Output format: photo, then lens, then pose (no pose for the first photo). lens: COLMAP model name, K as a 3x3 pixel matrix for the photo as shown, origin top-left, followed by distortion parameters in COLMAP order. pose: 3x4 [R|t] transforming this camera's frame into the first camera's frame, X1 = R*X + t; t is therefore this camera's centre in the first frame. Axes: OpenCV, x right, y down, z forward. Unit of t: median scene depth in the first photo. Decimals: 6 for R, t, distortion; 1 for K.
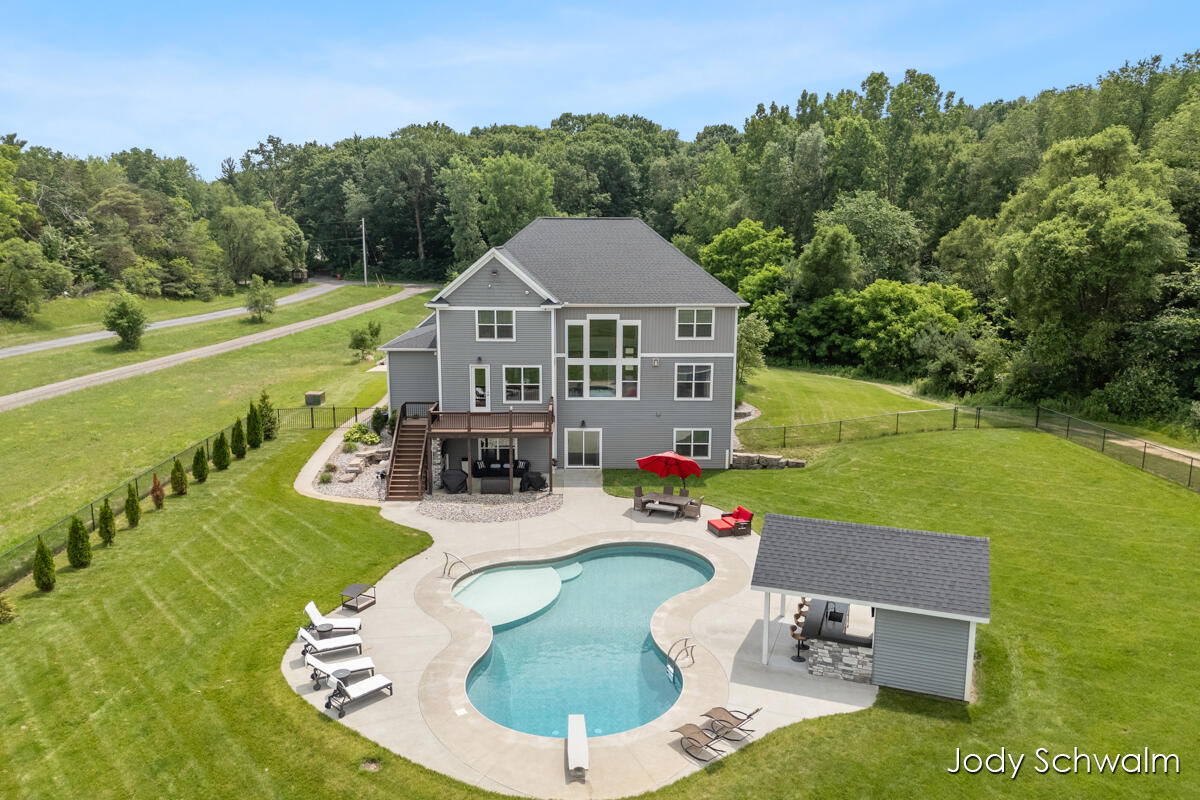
lens RADIAL K [[877.6, 0, 598.9], [0, 877.6, 395.3], [0, 0, 1]] dist [0.082261, -0.066908]
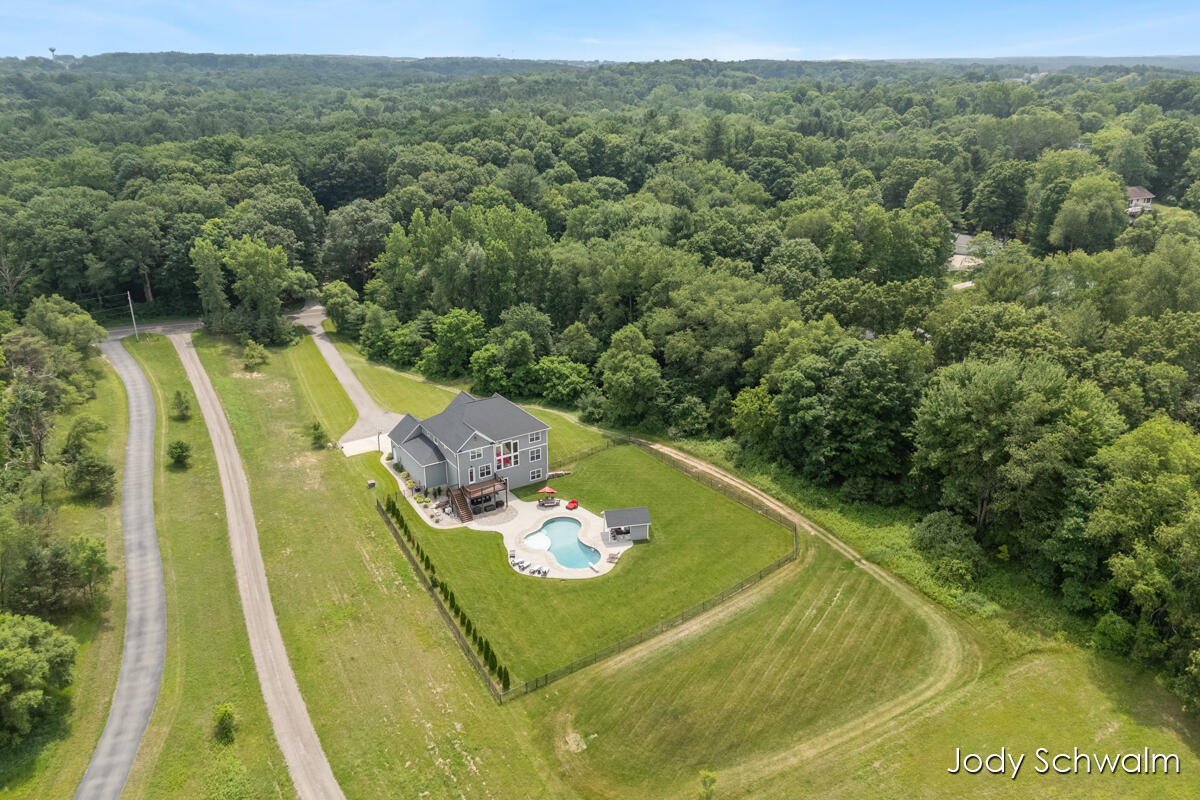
lens RADIAL K [[877.6, 0, 598.9], [0, 877.6, 395.3], [0, 0, 1]] dist [0.082261, -0.066908]
pose [[0.849374, -0.192509, 0.491430, -1.394322], [0.101660, 0.973345, 0.205584, -0.989868], [-0.517908, -0.124659, 0.846305, -1.967088]]
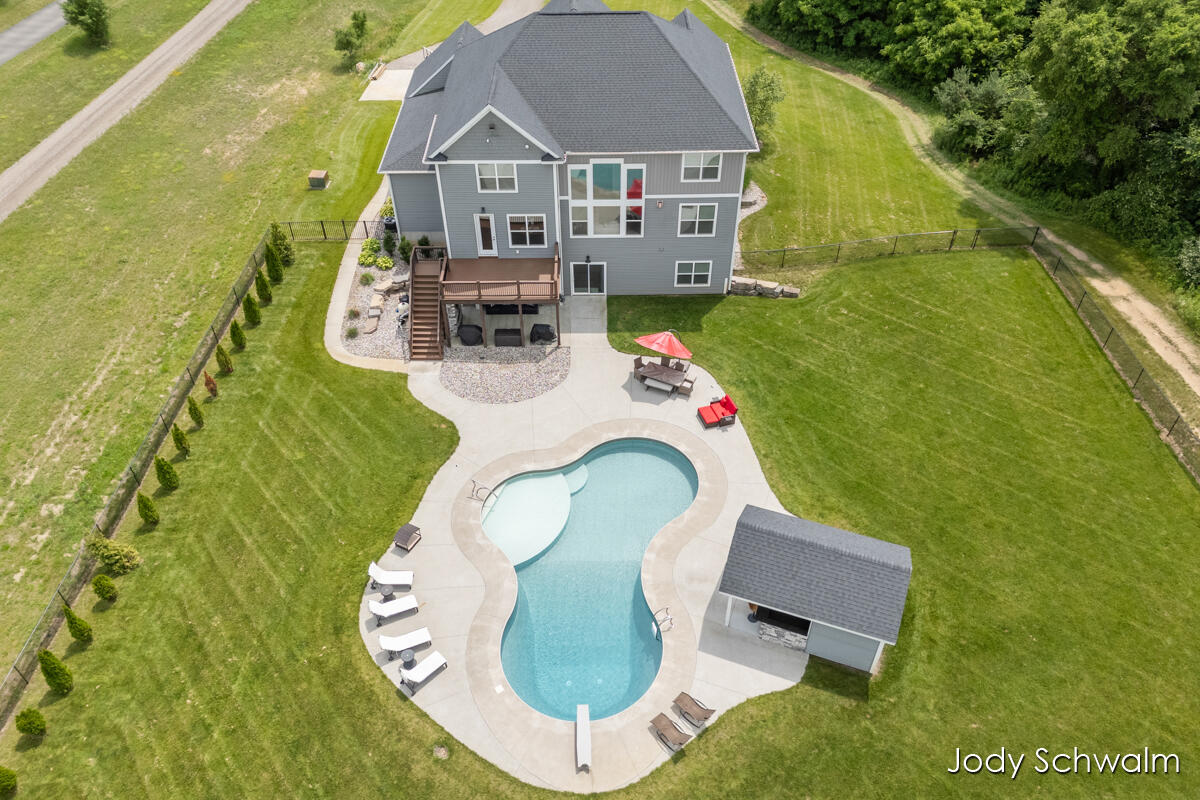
lens RADIAL K [[877.6, 0, 598.9], [0, 877.6, 395.3], [0, 0, 1]] dist [0.082261, -0.066908]
pose [[0.999876, -0.001793, -0.015644, 0.013504], [0.009723, 0.851752, 0.523855, -0.466215], [0.012385, -0.523942, 0.851664, 0.043300]]
